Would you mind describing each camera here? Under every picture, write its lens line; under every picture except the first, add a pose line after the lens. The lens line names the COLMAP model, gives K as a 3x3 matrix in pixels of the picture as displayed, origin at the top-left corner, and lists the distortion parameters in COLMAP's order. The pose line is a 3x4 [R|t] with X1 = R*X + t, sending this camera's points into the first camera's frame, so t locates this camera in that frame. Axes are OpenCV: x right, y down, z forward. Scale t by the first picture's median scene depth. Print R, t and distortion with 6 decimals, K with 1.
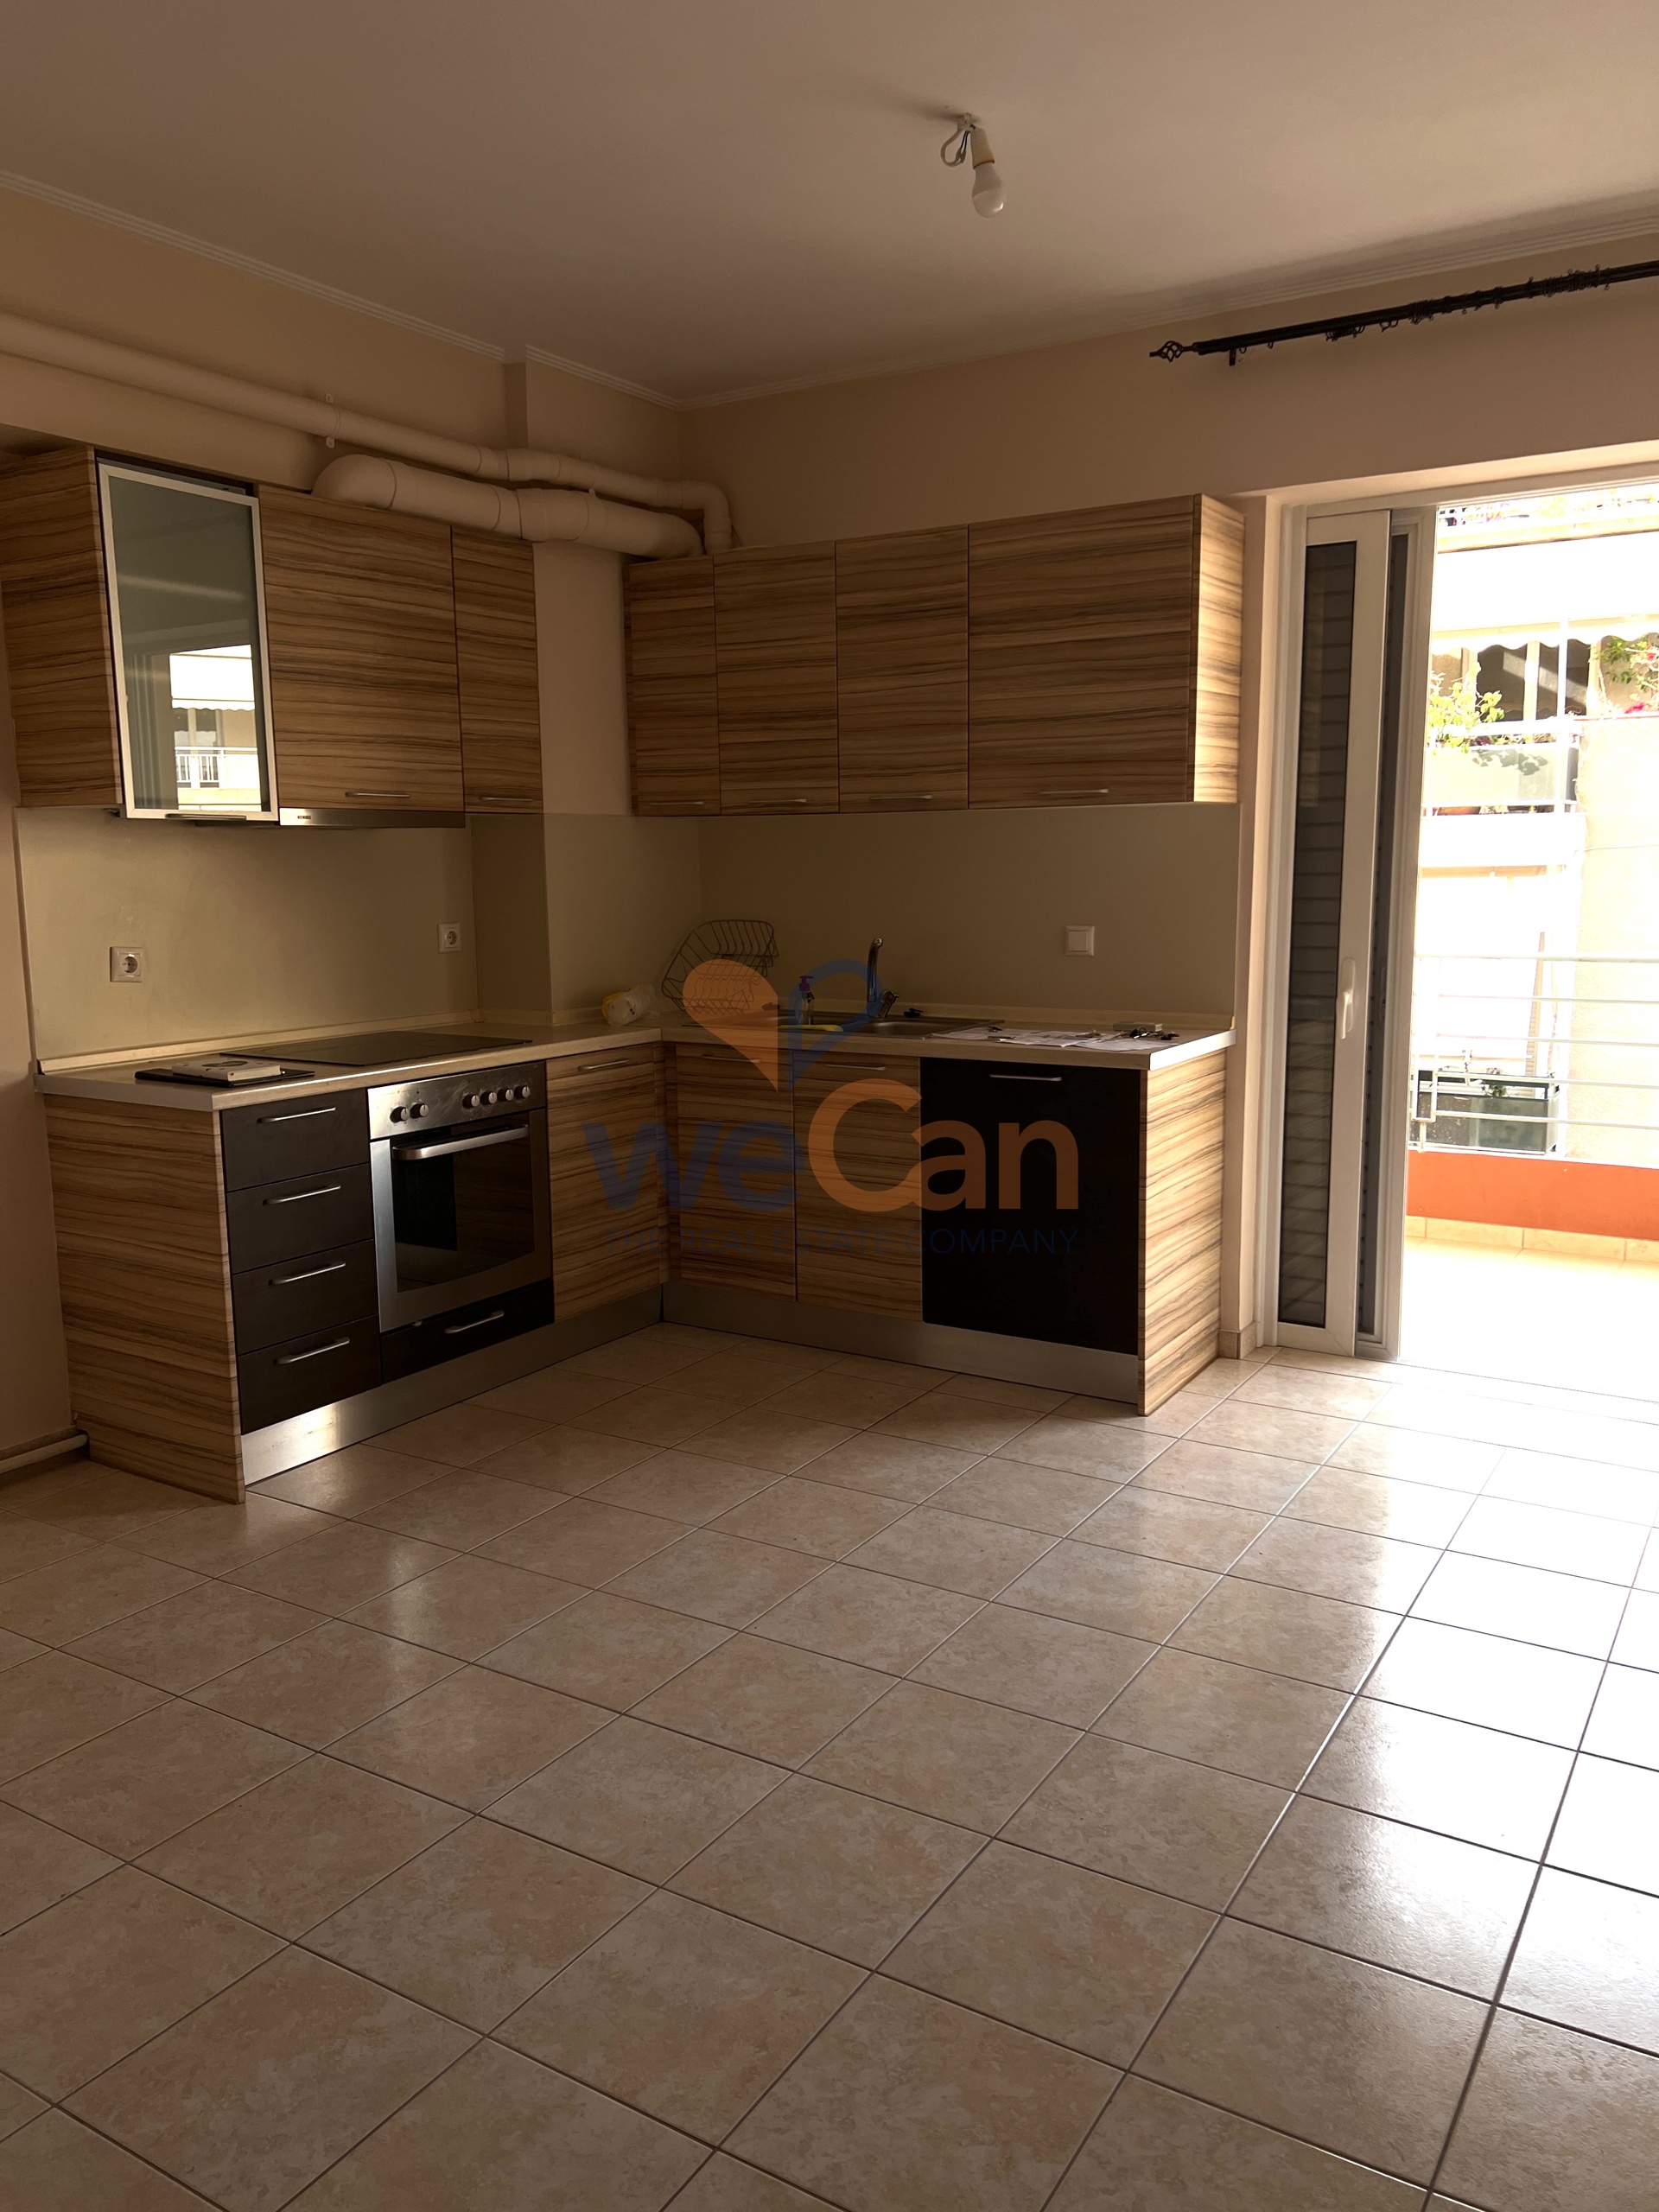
lens RADIAL K [[1692.8, 0, 829.5], [0, 1692.8, 1106.0], [0, 0, 1]] dist [0.044733, -0.008071]
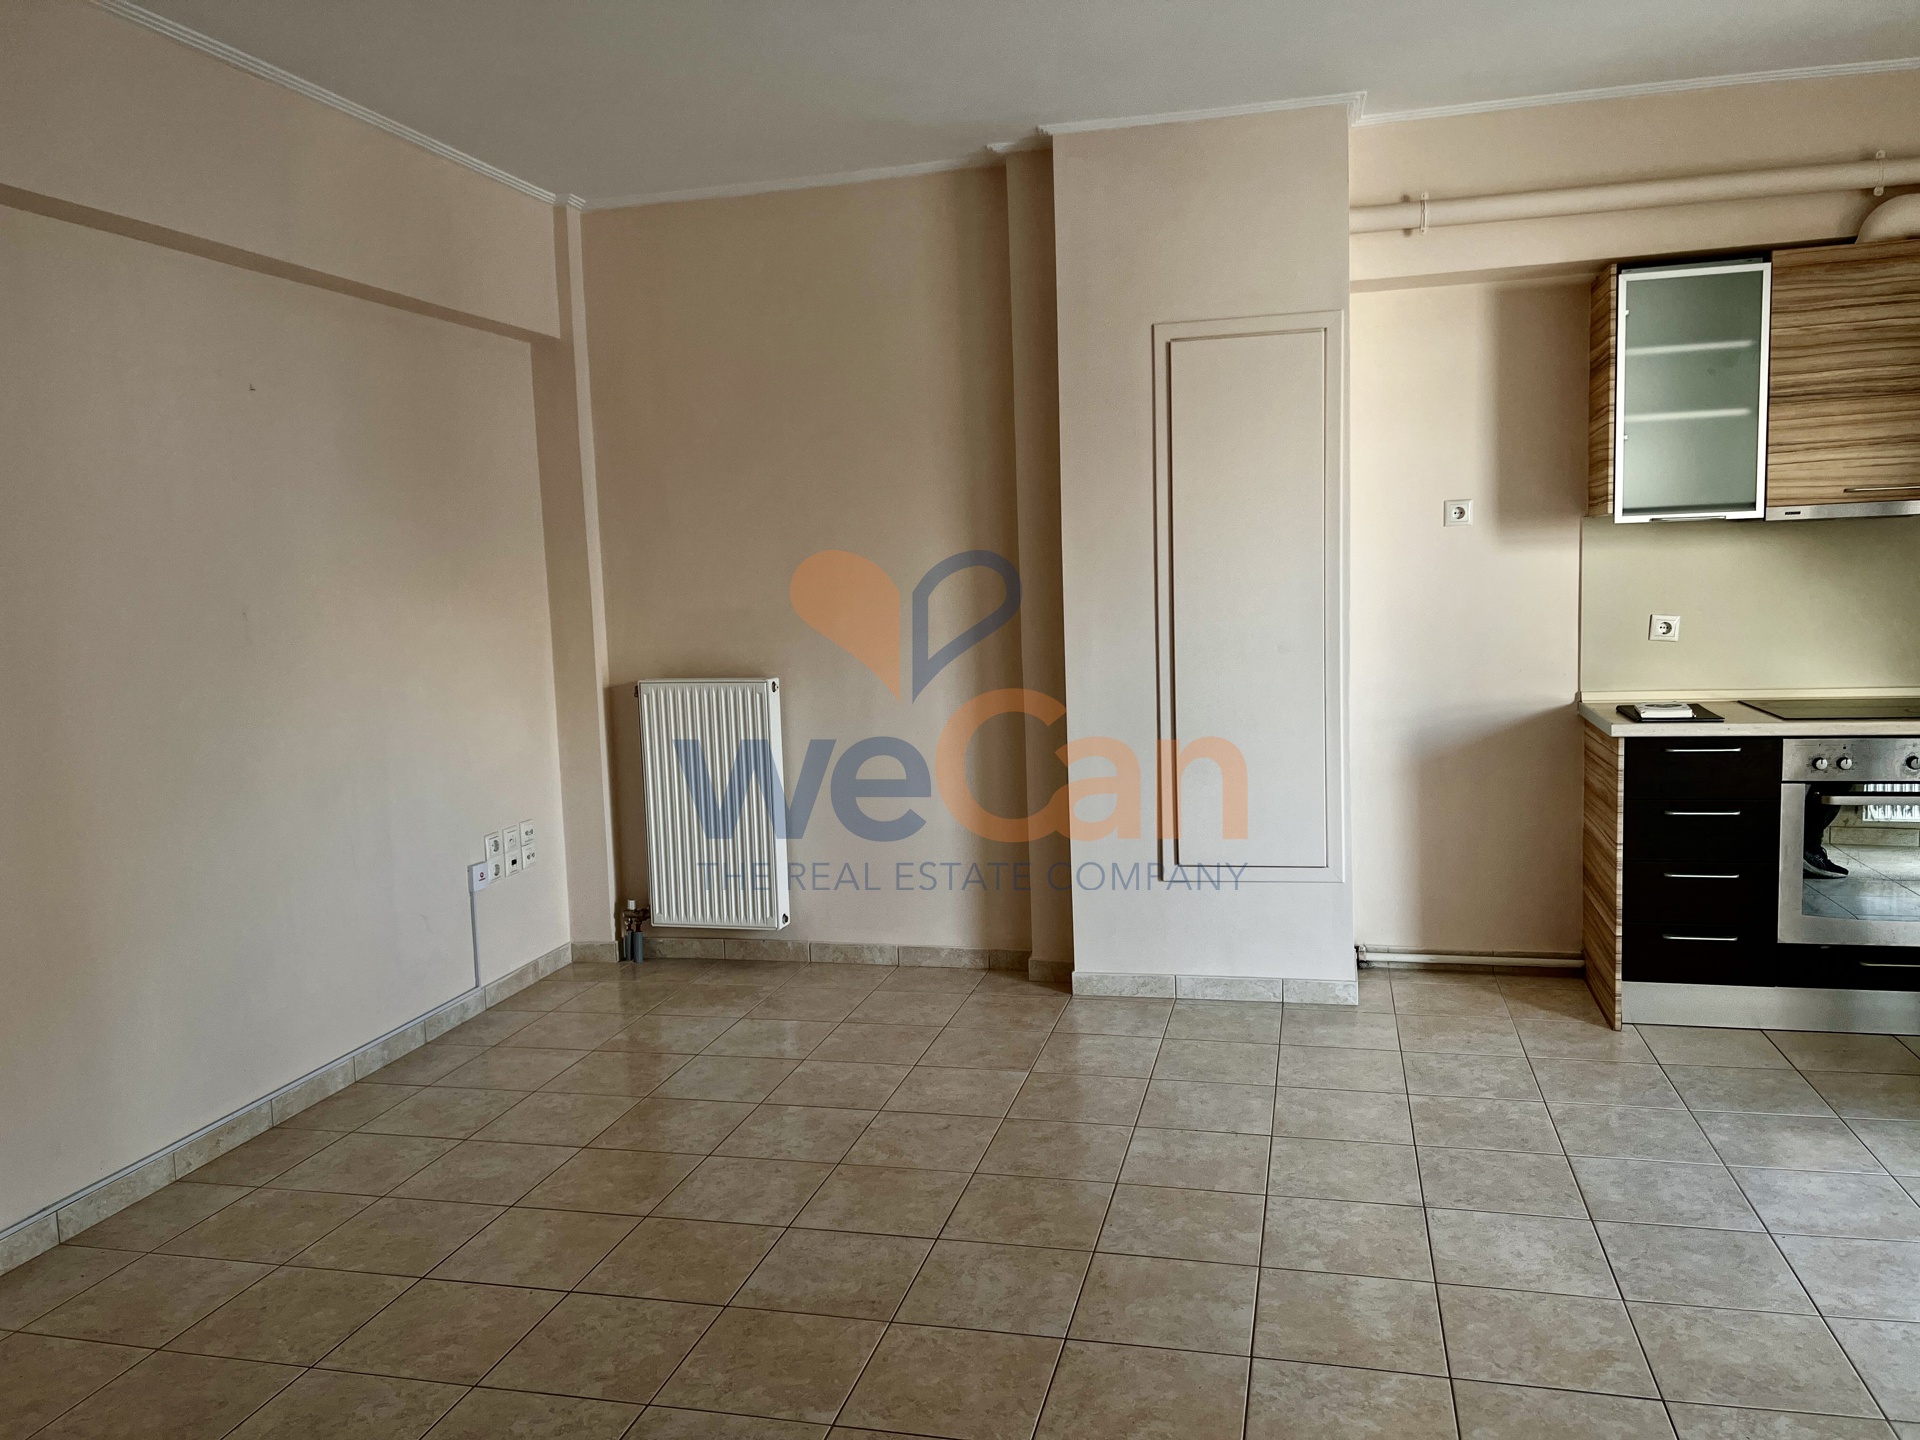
lens RADIAL K [[1469.3, 0, 960.0], [0, 1469.3, 720.0], [0, 0, 1]] dist [0.044733, -0.008071]
pose [[0.301403, 0.098292, -0.948417, 0.561534], [-0.113243, 0.991323, 0.066750, -0.027780], [0.946748, 0.087283, 0.309919, 0.124420]]
